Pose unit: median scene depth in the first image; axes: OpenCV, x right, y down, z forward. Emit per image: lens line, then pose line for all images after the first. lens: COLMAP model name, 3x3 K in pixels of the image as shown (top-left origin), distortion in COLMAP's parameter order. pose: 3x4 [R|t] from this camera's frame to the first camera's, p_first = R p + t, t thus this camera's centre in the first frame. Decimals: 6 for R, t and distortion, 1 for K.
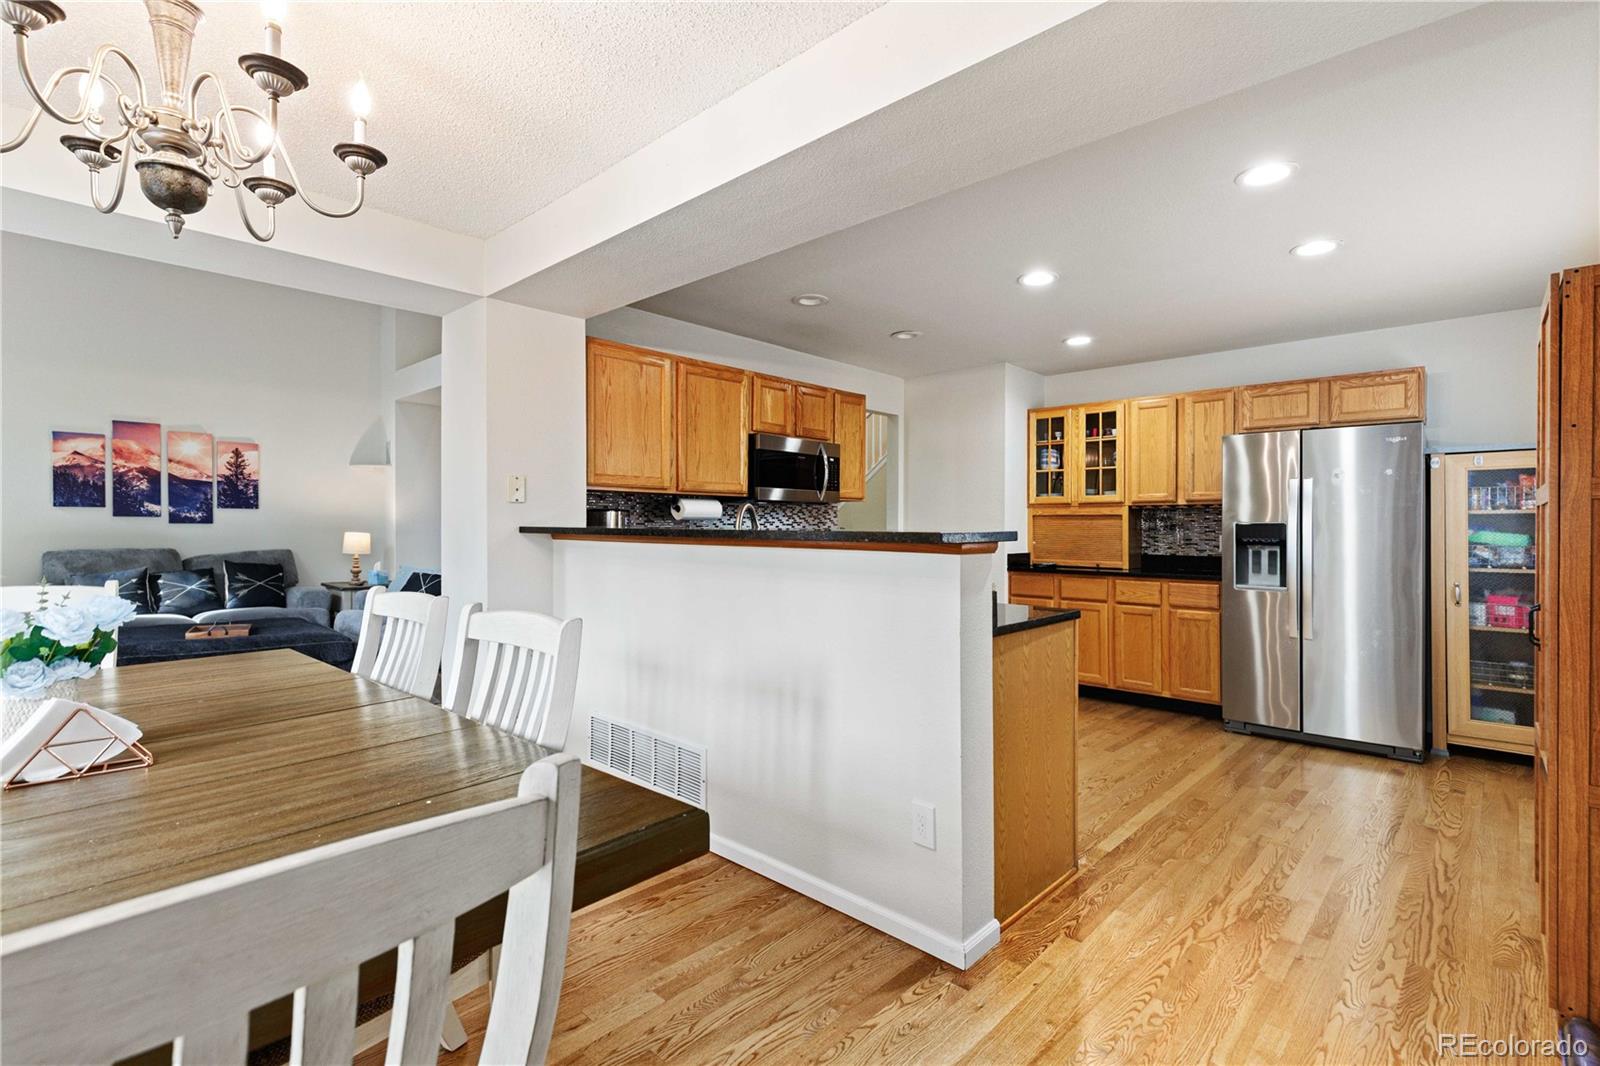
lens RADIAL K [[729.2, 0, 806.9], [0, 729.2, 523.0], [0, 0, 1]] dist [0.012006, -0.002811]
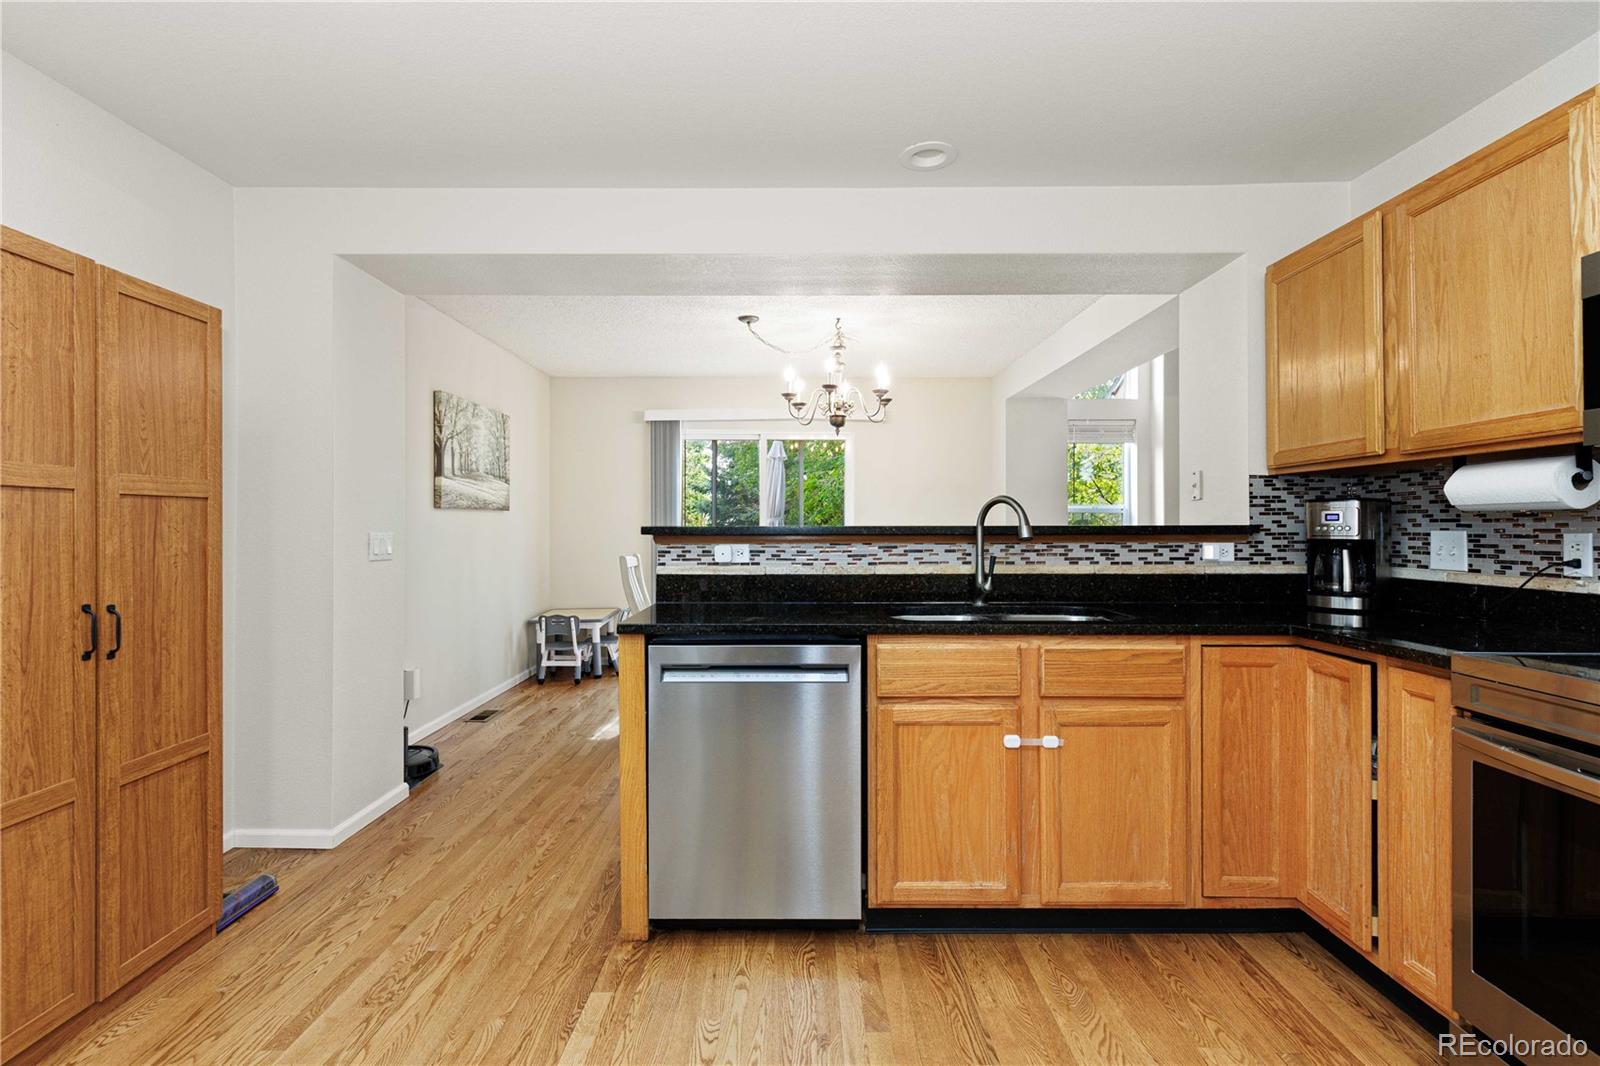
lens RADIAL K [[729.2, 0, 802.4], [0, 729.2, 533.3], [0, 0, 1]] dist [0.012006, -0.002811]
pose [[-0.727301, -0.002555, -0.686314, 0.645328], [-0.000155, 0.999994, -0.003557, 0.016735], [0.686318, -0.002481, -0.727297, 1.422357]]
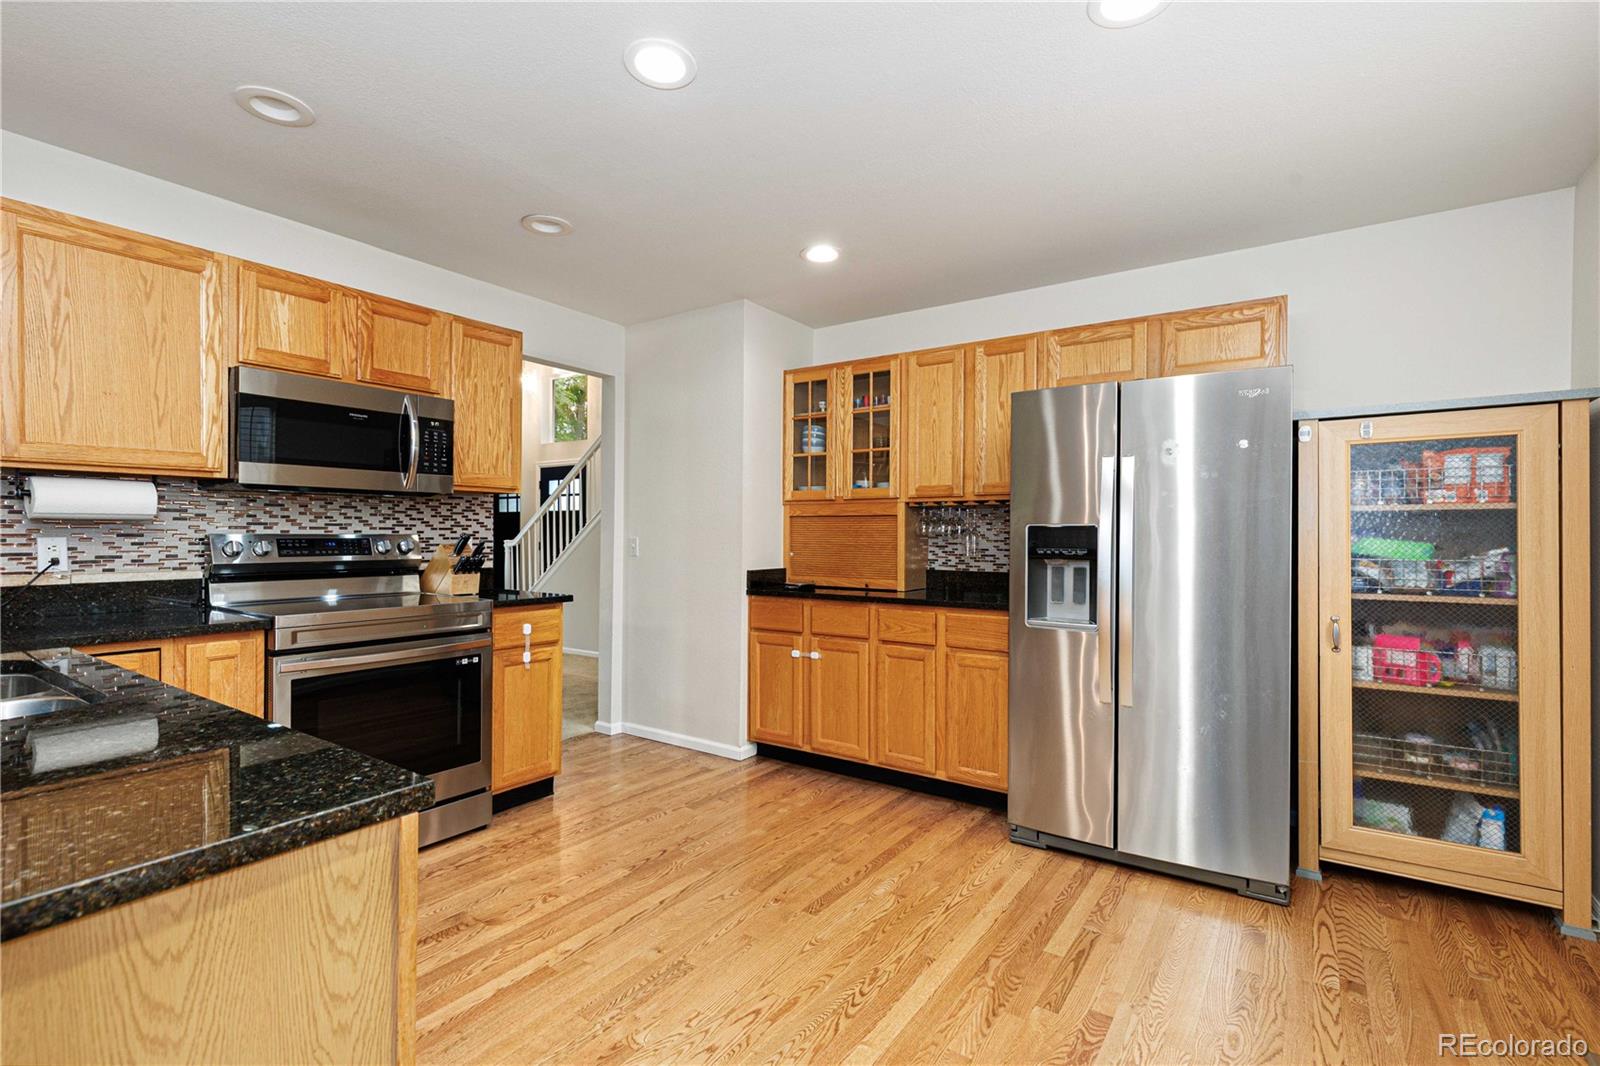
lens RADIAL K [[729.2, 0, 793.5], [0, 729.2, 534.9], [0, 0, 1]] dist [0.012006, -0.002811]
pose [[0.990126, 0.000193, 0.140177, 0.280967], [-0.001112, 0.999978, 0.006484, 0.004770], [-0.140173, -0.006576, 0.990105, 0.375003]]
